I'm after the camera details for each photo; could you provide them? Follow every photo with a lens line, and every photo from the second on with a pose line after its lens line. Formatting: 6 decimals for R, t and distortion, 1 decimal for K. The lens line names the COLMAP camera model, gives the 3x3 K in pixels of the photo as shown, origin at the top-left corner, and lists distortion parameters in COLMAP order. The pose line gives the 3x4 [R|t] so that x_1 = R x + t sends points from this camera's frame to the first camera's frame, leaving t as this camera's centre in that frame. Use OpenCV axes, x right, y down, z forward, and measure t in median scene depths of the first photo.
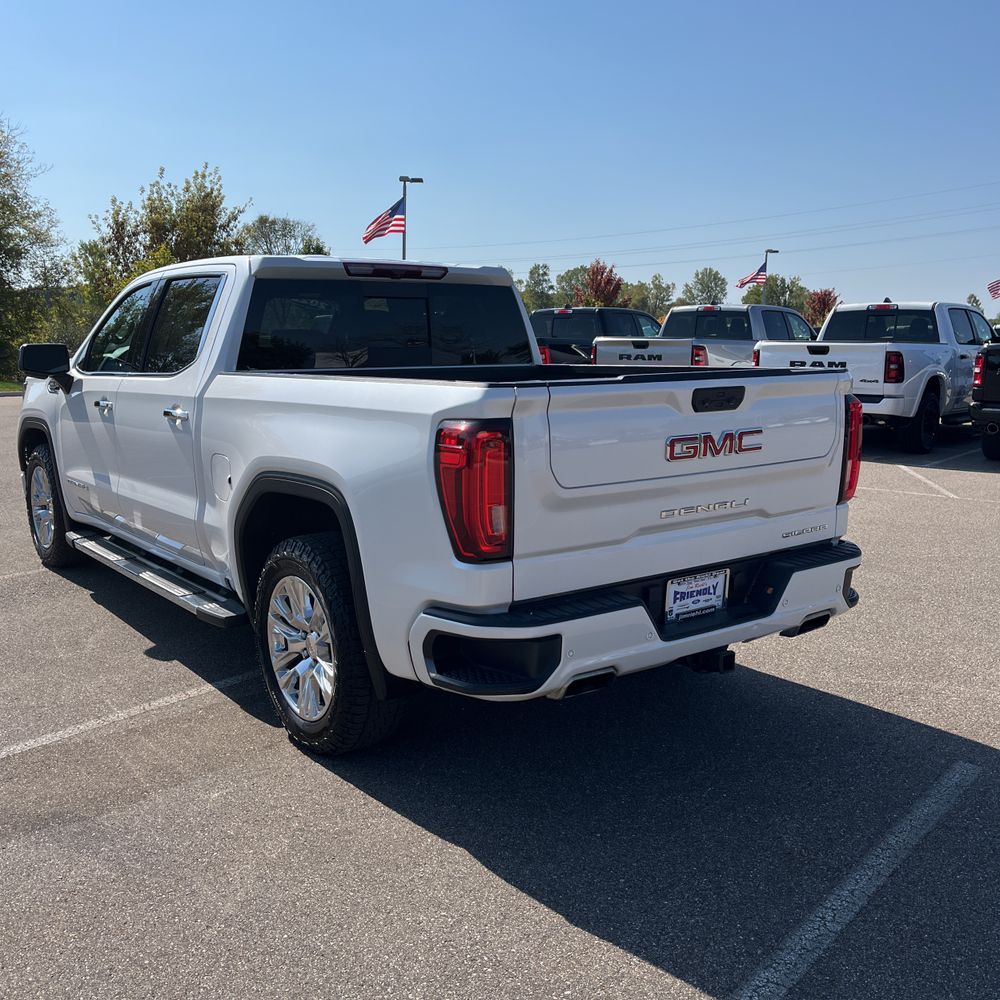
lens RADIAL K [[1014.3, 0, 498.0], [0, 1014.3, 509.5], [0, 0, 1]] dist [0.028708, -0.001031]
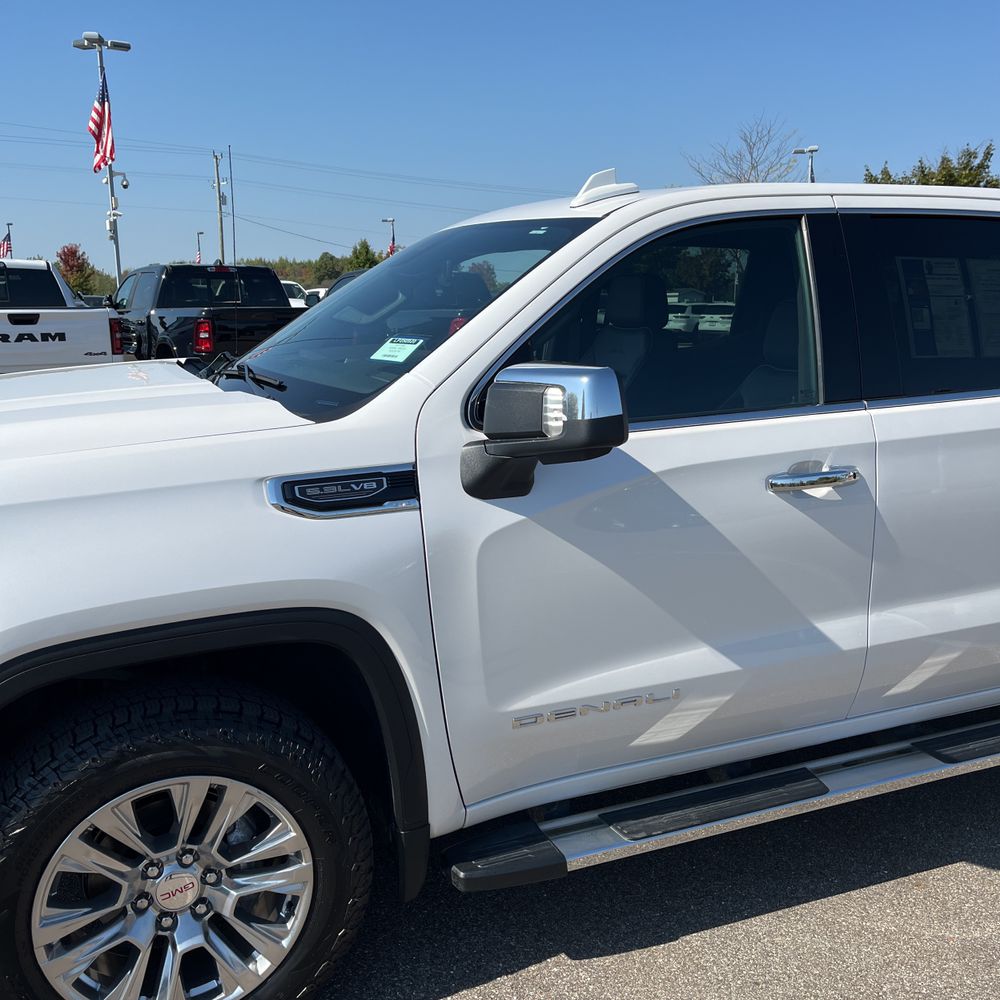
lens RADIAL K [[1006.0, 0, 499.1], [0, 1006.0, 506.2], [0, 0, 1]] dist [0.042226, -0.026561]
pose [[0.258485, -0.204523, 0.944116, -0.998359], [0.168315, 0.971917, 0.164463, -0.221222], [-0.951239, 0.116398, 0.285650, 1.172810]]
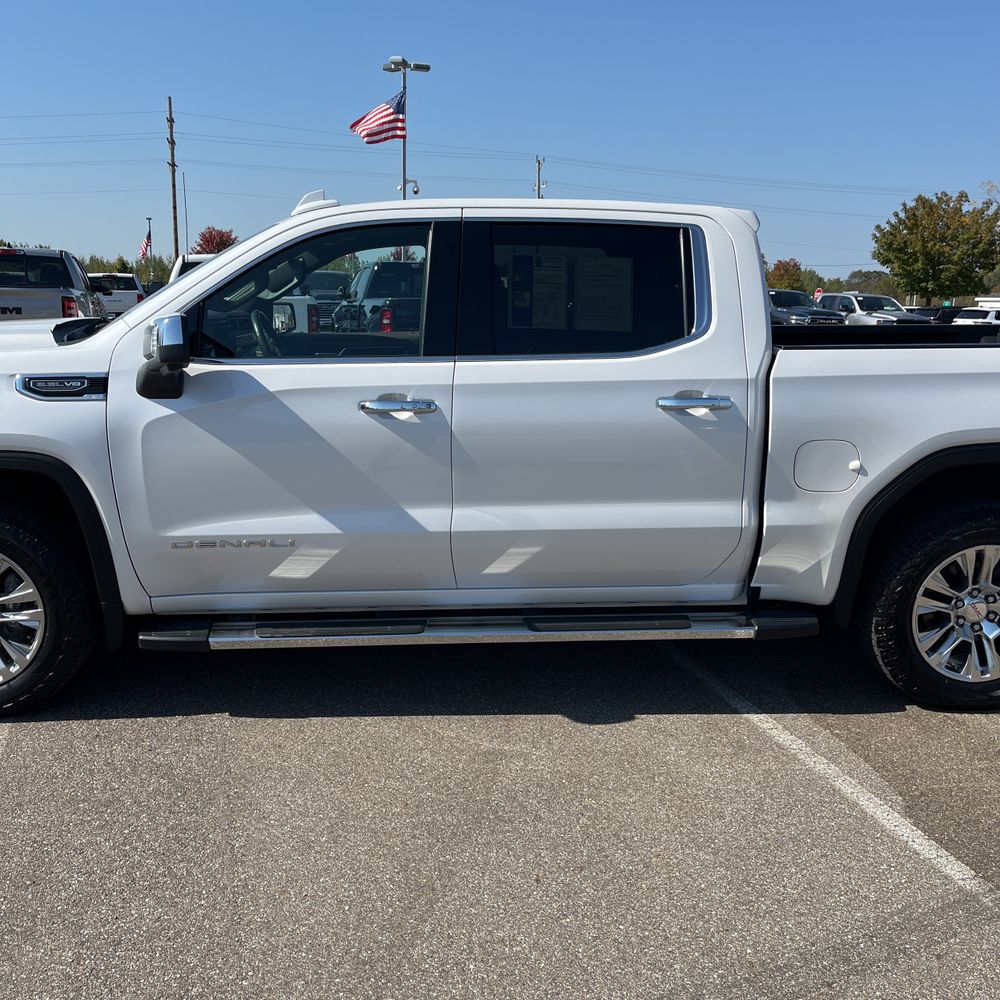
lens RADIAL K [[1008.2, 0, 490.3], [0, 1008.2, 499.5], [0, 0, 1]] dist [0.035312, -0.010724]
pose [[0.550743, -0.164109, 0.818382, -1.049927], [0.128108, 0.985483, 0.111405, -0.126066], [-0.824785, 0.043486, 0.563772, 0.679215]]
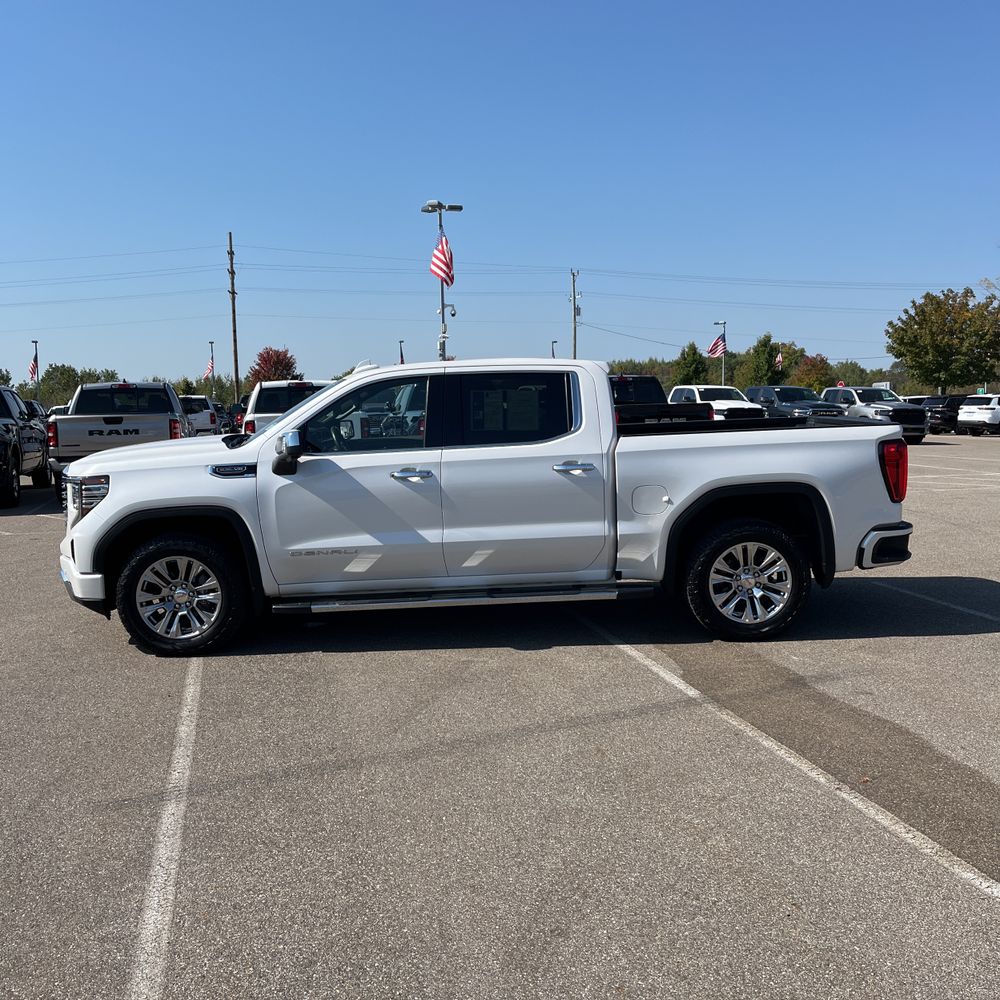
lens RADIAL K [[1000.2, 0, 500.0], [0, 1000.2, 500.0], [0, 0, 1]] dist [0.113214, -0.244542]
pose [[0.580174, -0.101616, 0.808129, -1.518659], [0.163196, 0.986570, 0.006892, -0.073646], [-0.797976, 0.127885, 0.588965, 0.242648]]
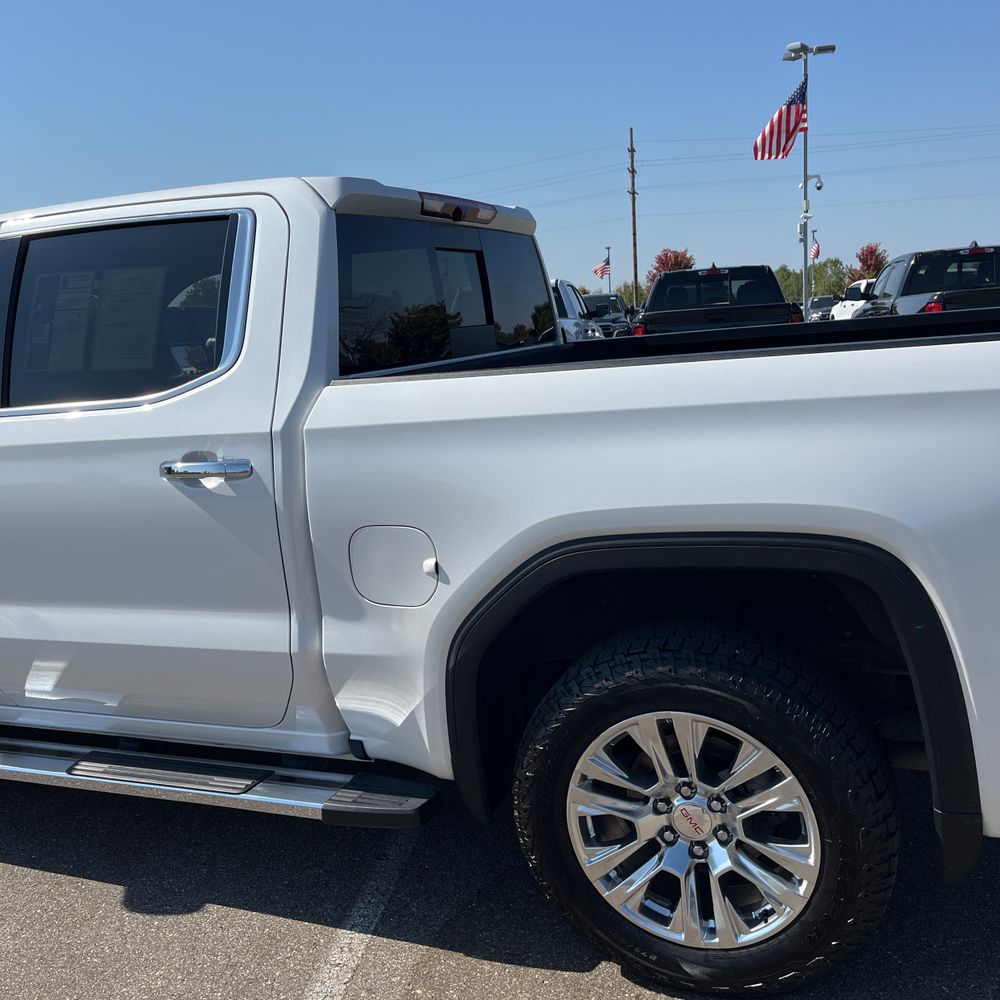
lens RADIAL K [[1014.3, 0, 498.0], [0, 1014.3, 509.5], [0, 0, 1]] dist [0.028708, -0.001031]
pose [[0.859768, -0.152814, 0.487286, -0.443343], [0.153953, 0.987347, 0.037999, -0.068043], [-0.486927, 0.042349, 0.872415, 0.442938]]
